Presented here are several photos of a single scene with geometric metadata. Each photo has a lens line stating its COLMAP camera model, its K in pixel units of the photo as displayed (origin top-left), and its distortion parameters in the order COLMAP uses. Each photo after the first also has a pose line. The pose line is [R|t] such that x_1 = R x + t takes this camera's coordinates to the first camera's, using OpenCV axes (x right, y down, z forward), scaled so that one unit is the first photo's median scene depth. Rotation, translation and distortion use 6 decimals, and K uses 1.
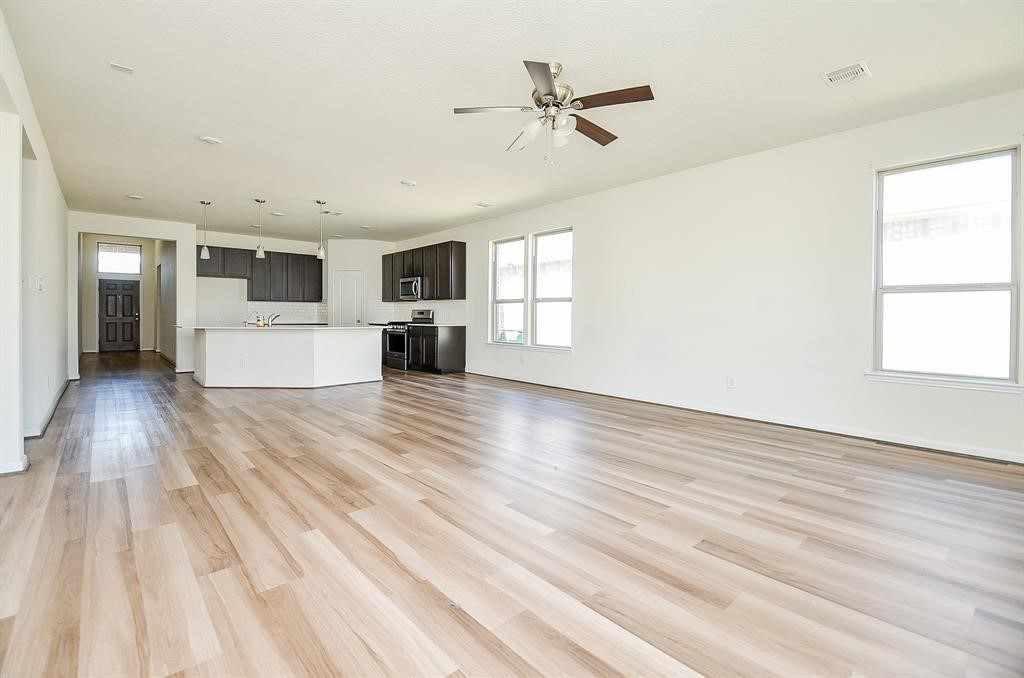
lens RADIAL K [[465.2, 0, 509.9], [0, 465.2, 326.2], [0, 0, 1]] dist [0.023203, -0.025188]
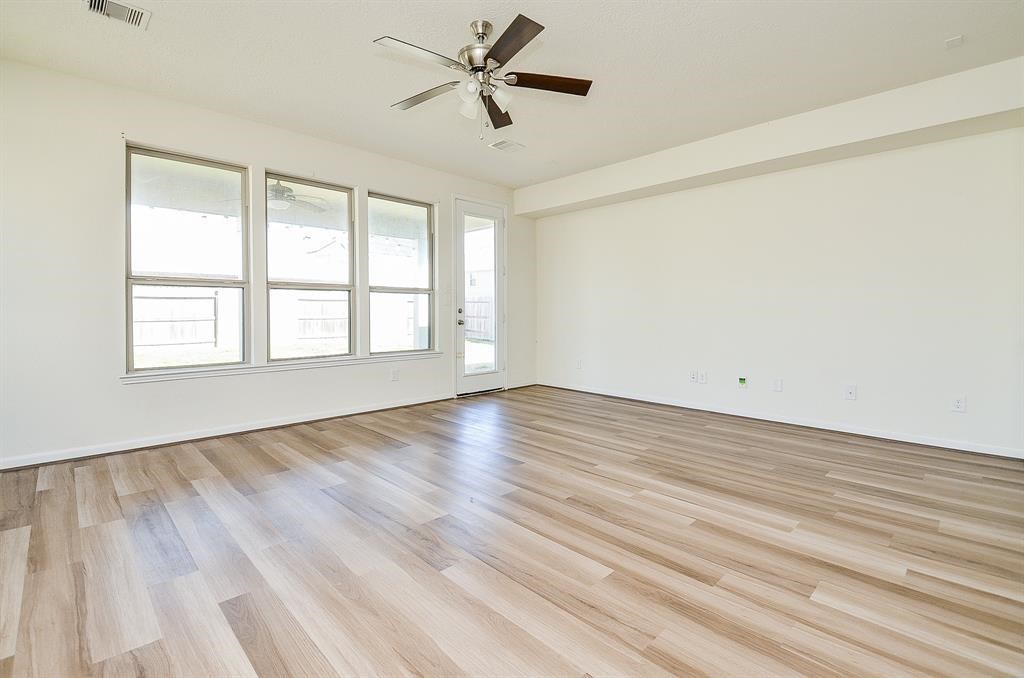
lens RADIAL K [[465.2, 0, 509.9], [0, 465.2, 326.2], [0, 0, 1]] dist [0.023203, -0.025188]
pose [[-0.998916, -0.006328, -0.046125, 0.026946], [-0.008781, 0.998547, 0.053165, -0.014073], [0.045721, 0.053512, -0.997520, 0.674247]]
